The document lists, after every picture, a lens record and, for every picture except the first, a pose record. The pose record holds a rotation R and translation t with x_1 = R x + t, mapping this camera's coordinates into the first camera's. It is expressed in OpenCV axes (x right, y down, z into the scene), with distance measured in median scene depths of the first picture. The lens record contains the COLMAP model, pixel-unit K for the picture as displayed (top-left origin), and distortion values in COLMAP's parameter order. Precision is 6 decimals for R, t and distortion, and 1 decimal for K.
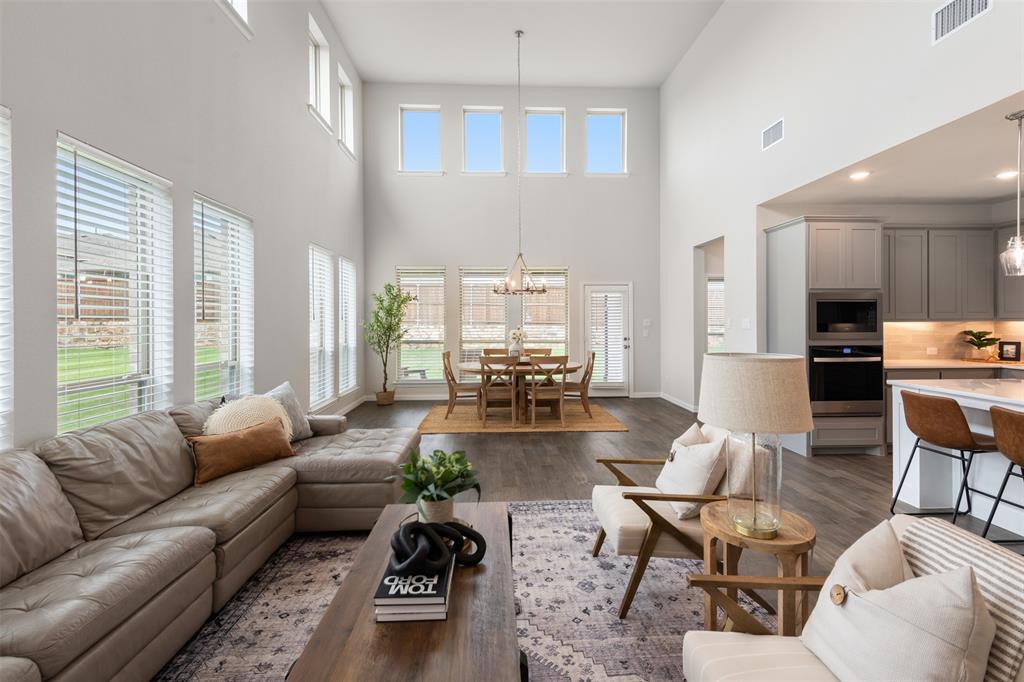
lens RADIAL K [[474.5, 0, 513.1], [0, 474.5, 329.9], [0, 0, 1]] dist [0.010501, -0.006184]
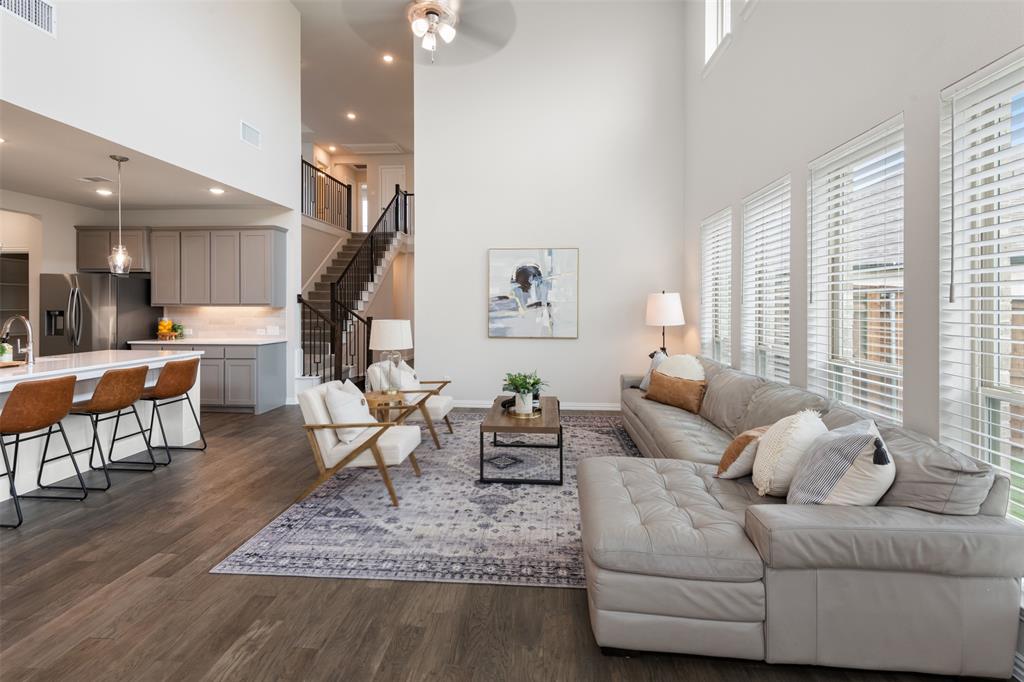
lens RADIAL K [[474.5, 0, 521.2], [0, 474.5, 306.2], [0, 0, 1]] dist [0.010501, -0.006184]
pose [[-0.994629, 0.004012, 0.103427, -0.248639], [0.006028, 0.999798, 0.019182, -0.035032], [-0.103329, 0.019703, -0.994452, 2.065725]]
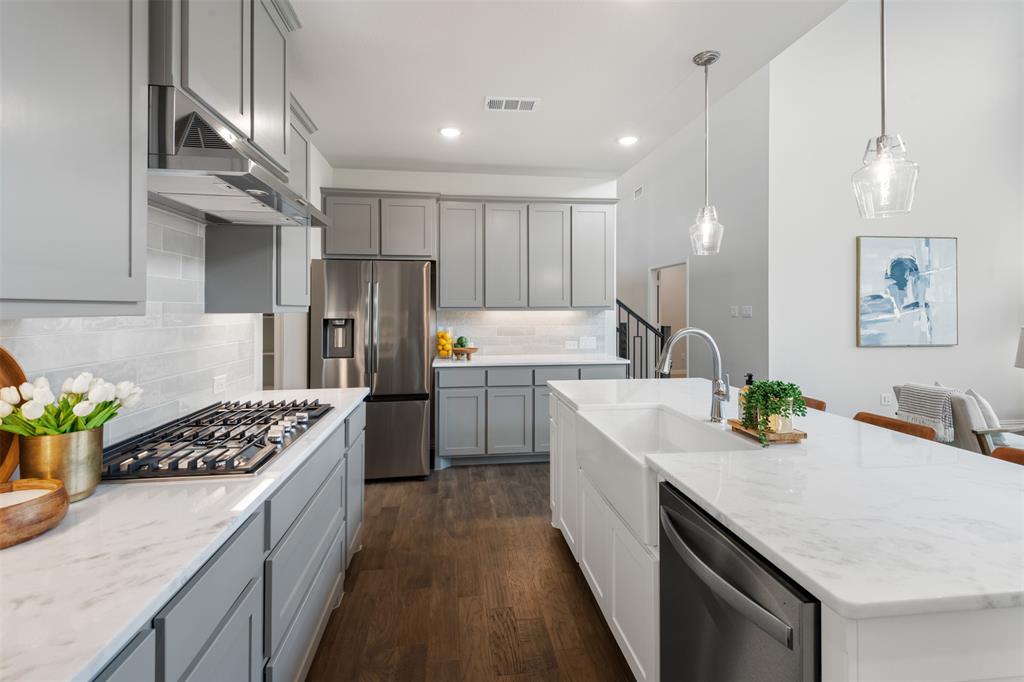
lens RADIAL K [[474.5, 0, 511.6], [0, 474.5, 302.6], [0, 0, 1]] dist [0.010501, -0.006184]
pose [[-0.996612, 0.009542, -0.081696, 1.596469], [0.009111, 0.999943, 0.005643, -0.034658], [0.081745, 0.004880, -0.996641, 1.554886]]
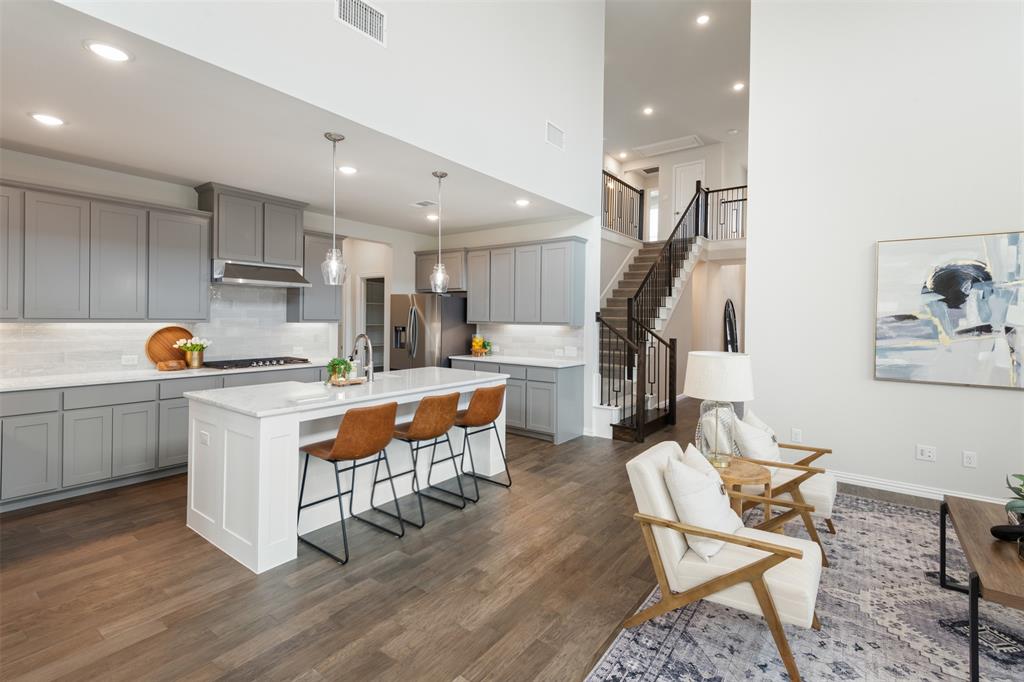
lens RADIAL K [[474.5, 0, 501.2], [0, 474.5, 318.0], [0, 0, 1]] dist [0.010501, -0.006184]
pose [[-0.764255, -0.002669, 0.644908, 0.069829], [0.005051, 0.999936, 0.010125, -0.051800], [-0.644894, 0.010996, -0.764193, 1.702478]]
